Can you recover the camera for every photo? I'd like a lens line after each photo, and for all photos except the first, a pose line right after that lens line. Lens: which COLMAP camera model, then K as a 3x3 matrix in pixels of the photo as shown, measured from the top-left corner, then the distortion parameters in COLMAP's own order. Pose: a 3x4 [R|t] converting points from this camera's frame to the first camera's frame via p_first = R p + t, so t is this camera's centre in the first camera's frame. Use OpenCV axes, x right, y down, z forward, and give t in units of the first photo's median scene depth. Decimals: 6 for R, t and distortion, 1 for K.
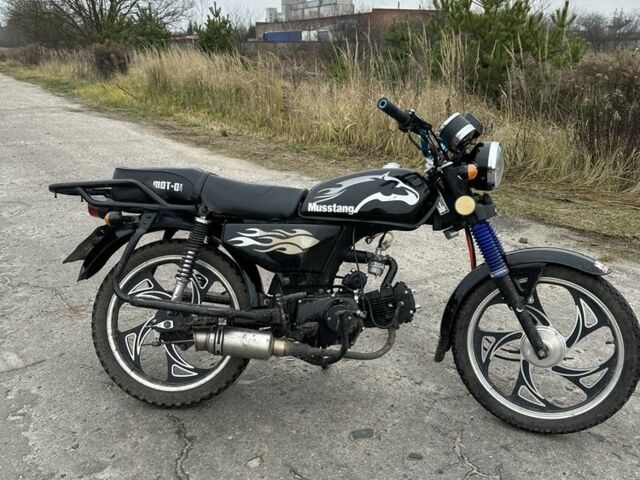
lens RADIAL K [[604.5, 0, 320.0], [0, 604.5, 240.0], [0, 0, 1]] dist [0.149068, -0.374323]
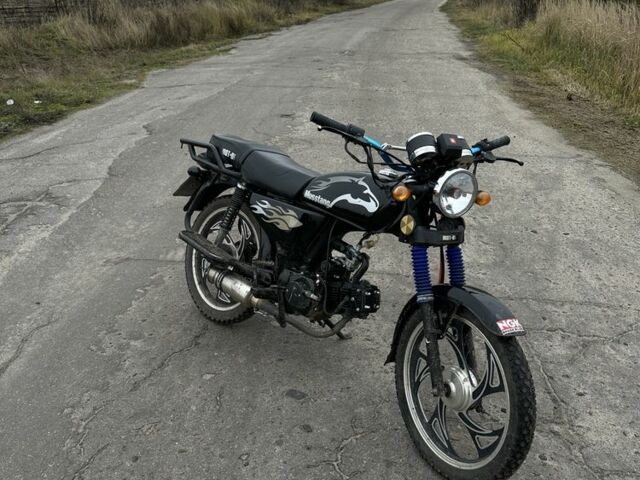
lens RADIAL K [[604.5, 0, 320.0], [0, 604.5, 240.0], [0, 0, 1]] dist [0.149068, -0.374323]
pose [[0.756493, 0.259734, -0.600214, 0.716989], [-0.205442, 0.965675, 0.158949, -0.157812], [0.620896, 0.003065, 0.783887, 0.120761]]
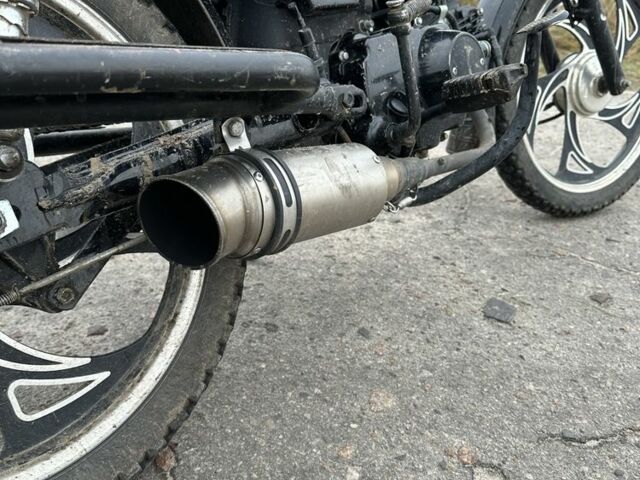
lens RADIAL K [[604.5, 0, 320.0], [0, 604.5, 240.0], [0, 0, 1]] dist [0.149068, -0.374323]
pose [[0.636059, -0.312972, 0.705321, -0.341216], [0.201044, 0.949700, 0.240109, 0.117416], [-0.744990, -0.010923, 0.666986, 0.776987]]
